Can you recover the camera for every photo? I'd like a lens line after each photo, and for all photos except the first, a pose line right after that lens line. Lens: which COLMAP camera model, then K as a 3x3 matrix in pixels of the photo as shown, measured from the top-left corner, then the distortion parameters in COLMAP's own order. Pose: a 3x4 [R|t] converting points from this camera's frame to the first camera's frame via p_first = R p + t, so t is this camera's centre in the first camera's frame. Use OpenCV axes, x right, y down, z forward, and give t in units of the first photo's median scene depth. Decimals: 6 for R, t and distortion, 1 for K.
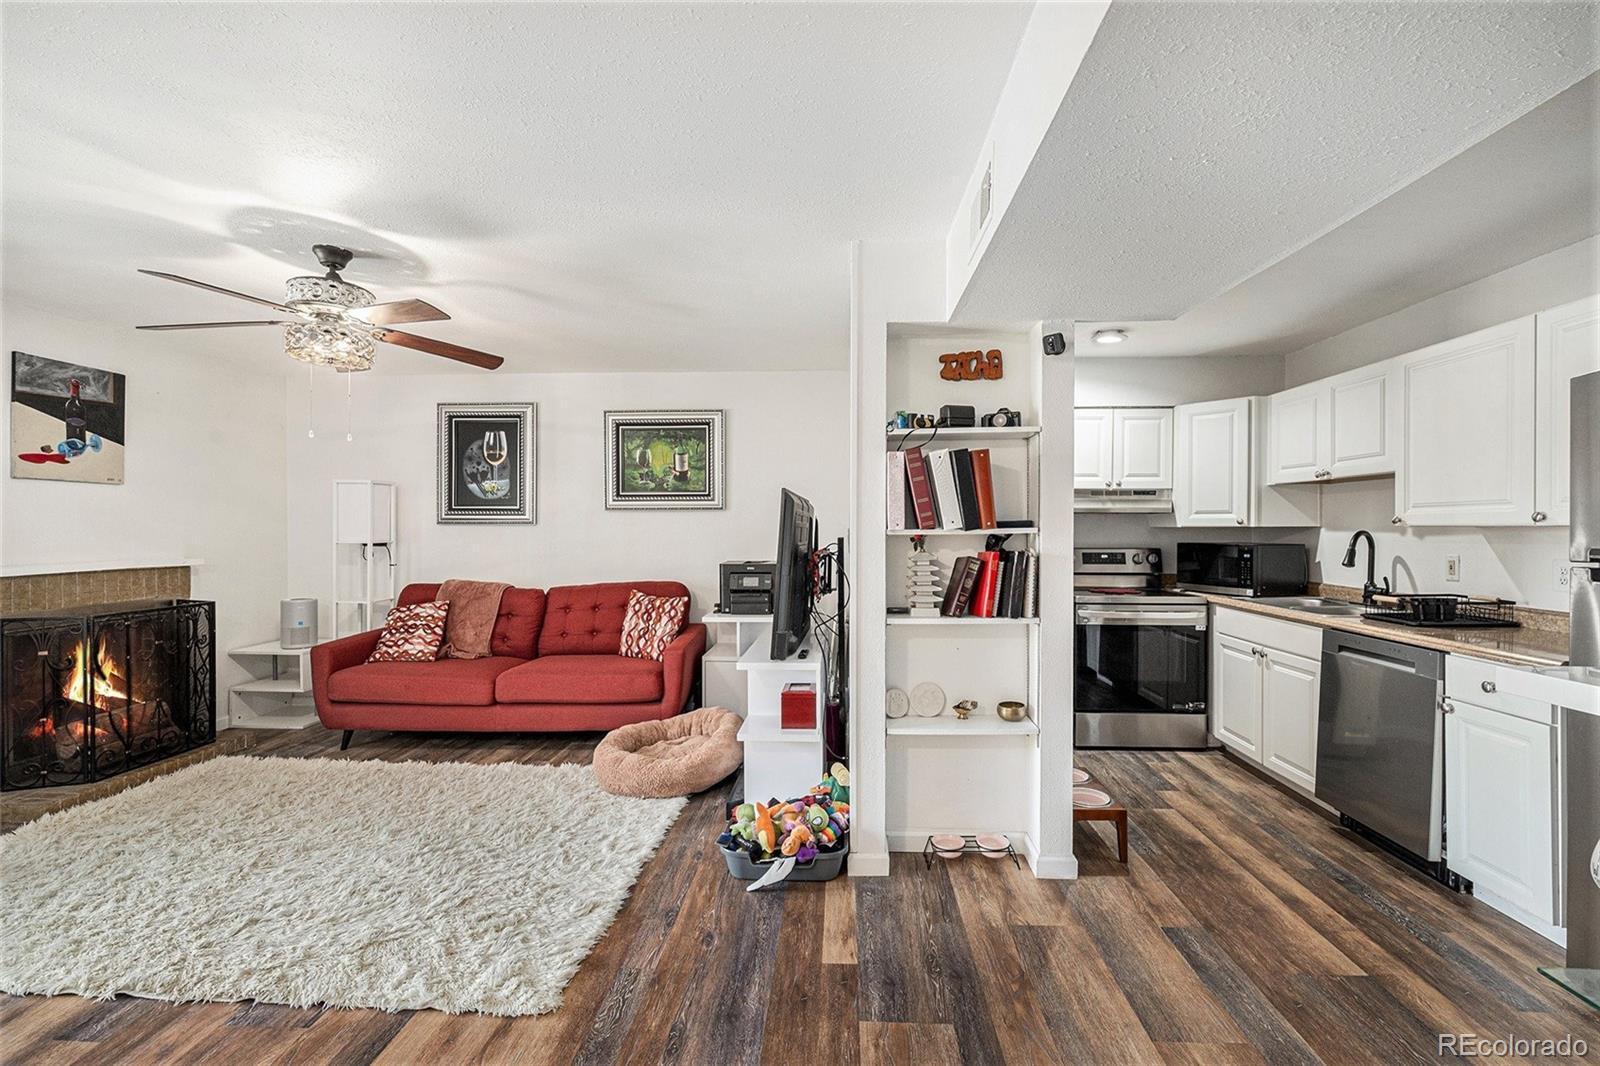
lens RADIAL K [[701.7, 0, 800.1], [0, 701.7, 536.5], [0, 0, 1]] dist [-0.000964, -0.000211]
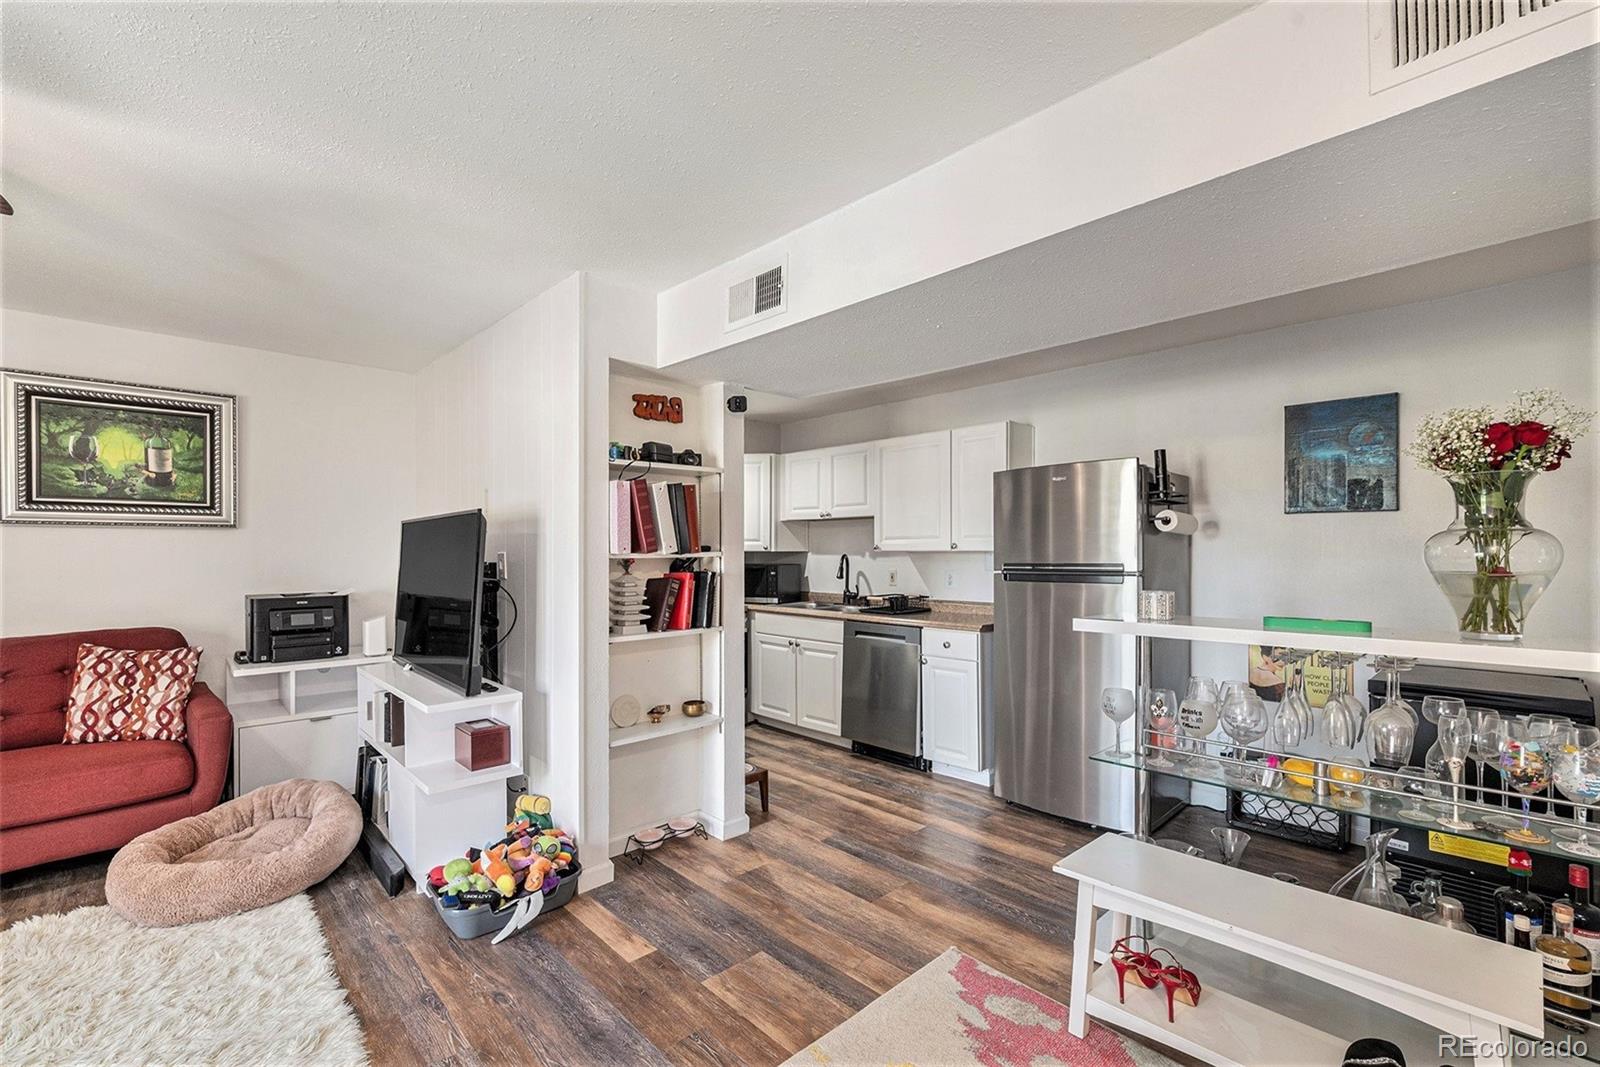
lens RADIAL K [[709.6, 0, 796.0], [0, 709.6, 560.3], [0, 0, 1]] dist [0.000592, -0.000040]
pose [[0.687074, -0.007418, 0.726550, -0.354230], [0.008362, 0.999962, 0.002303, 0.000164], [-0.726540, 0.004493, 0.687110, 0.048168]]
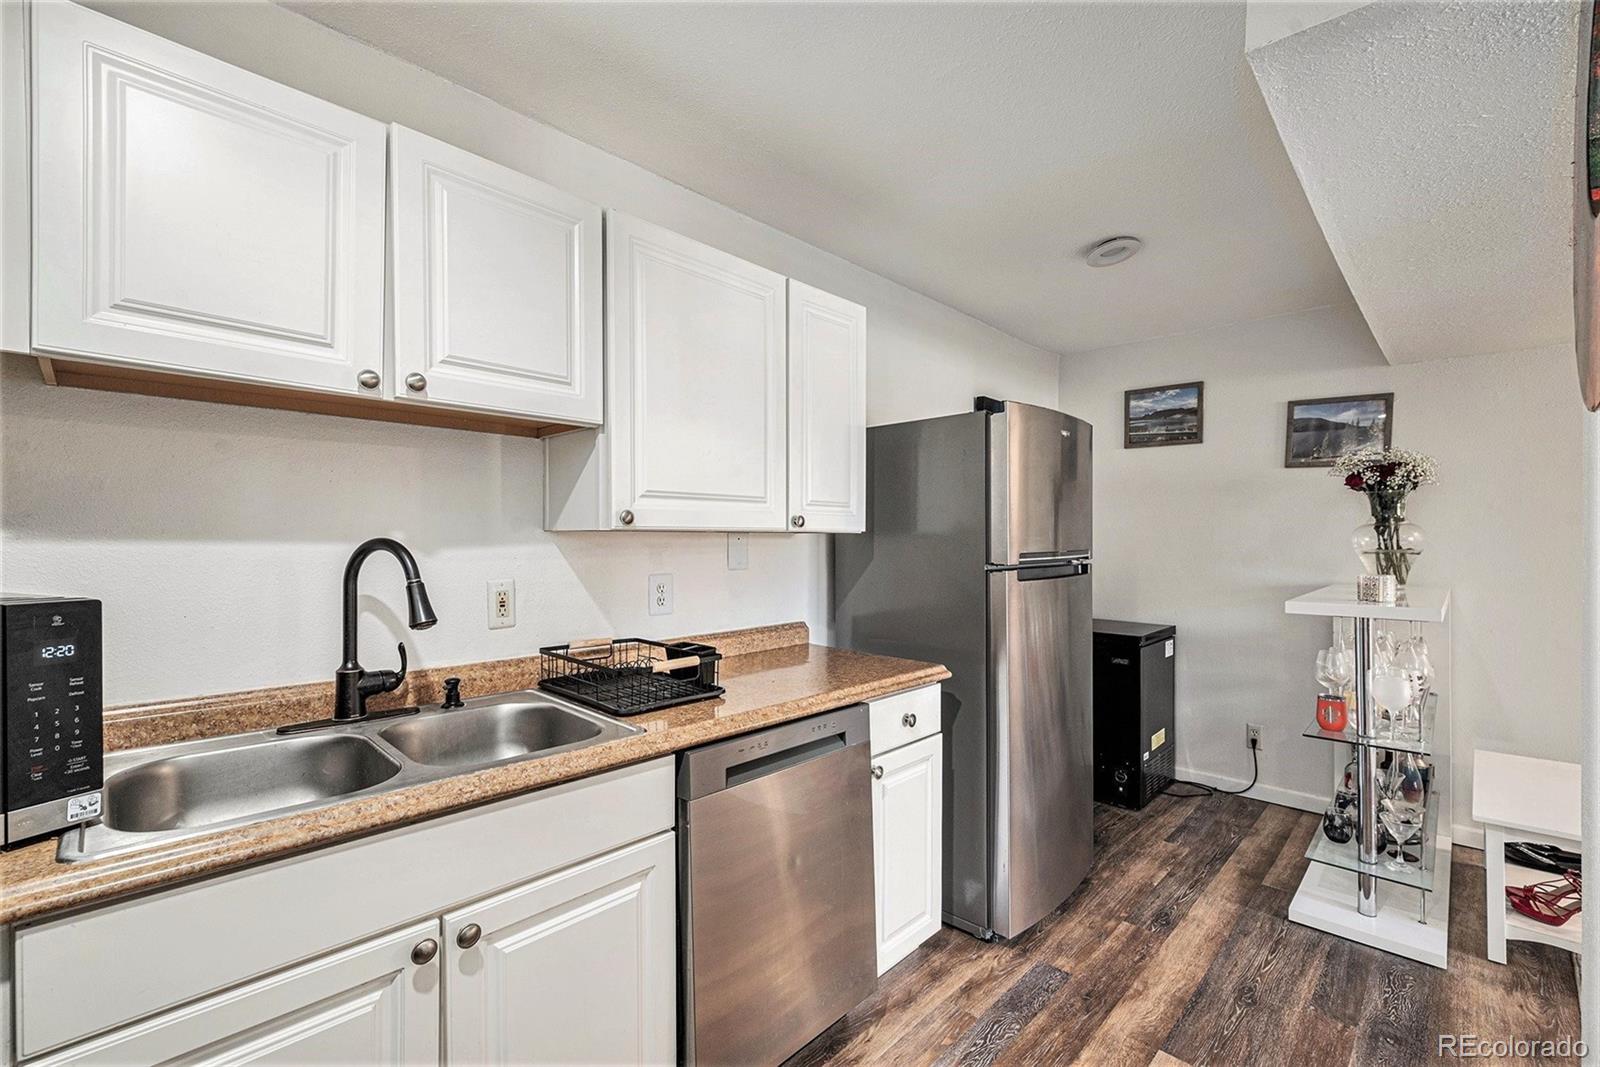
lens RADIAL K [[701.7, 0, 800.1], [0, 701.7, 537.0], [0, 0, 1]] dist [-0.000964, -0.000211]
pose [[-0.764417, -0.002873, 0.644716, 0.352135], [0.003658, 0.999955, 0.008793, -0.011840], [-0.644712, 0.009080, -0.764371, 1.157950]]
